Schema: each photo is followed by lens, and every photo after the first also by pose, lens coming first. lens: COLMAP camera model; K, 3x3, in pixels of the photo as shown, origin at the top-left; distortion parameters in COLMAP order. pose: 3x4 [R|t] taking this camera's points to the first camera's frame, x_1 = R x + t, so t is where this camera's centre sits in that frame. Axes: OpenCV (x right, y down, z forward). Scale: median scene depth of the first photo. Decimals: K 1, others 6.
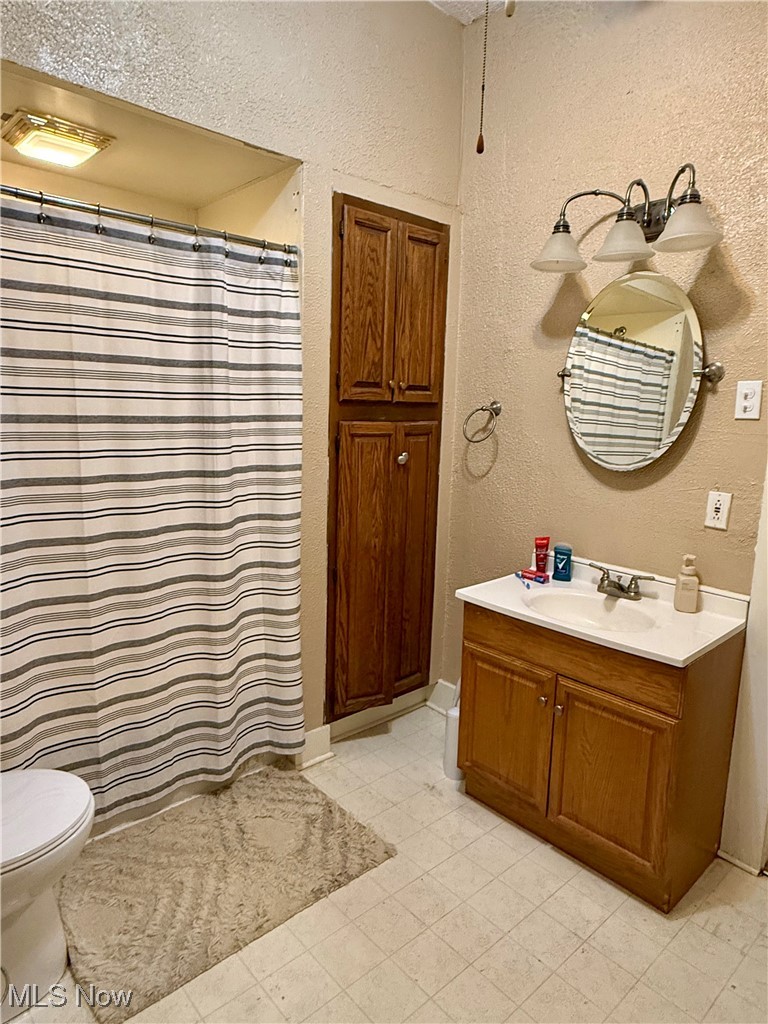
lens RADIAL K [[591.9, 0, 384.0], [0, 591.9, 512.0], [0, 0, 1]] dist [0.003075, 0.000457]
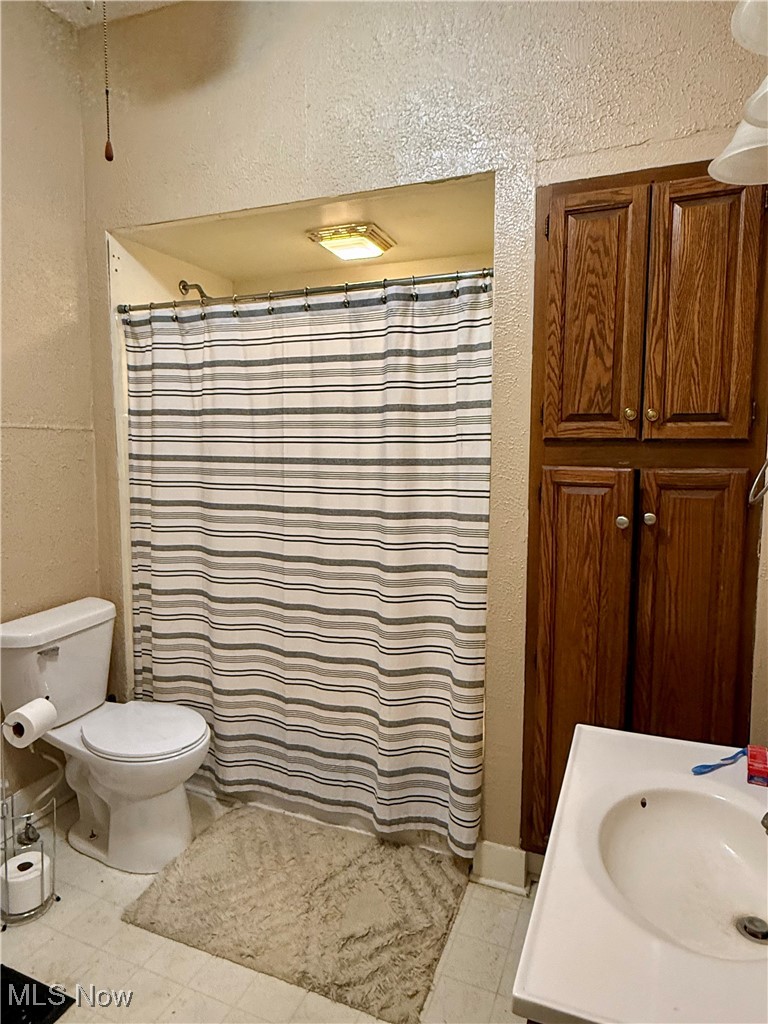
lens RADIAL K [[622.2, 0, 384.0], [0, 622.2, 512.0], [0, 0, 1]] dist [0.002636, -0.000289]
pose [[0.469804, 0.071912, -0.879837, 0.600505], [-0.149187, 0.988808, 0.001158, -0.066330], [0.870073, 0.130716, 0.475274, 0.461909]]
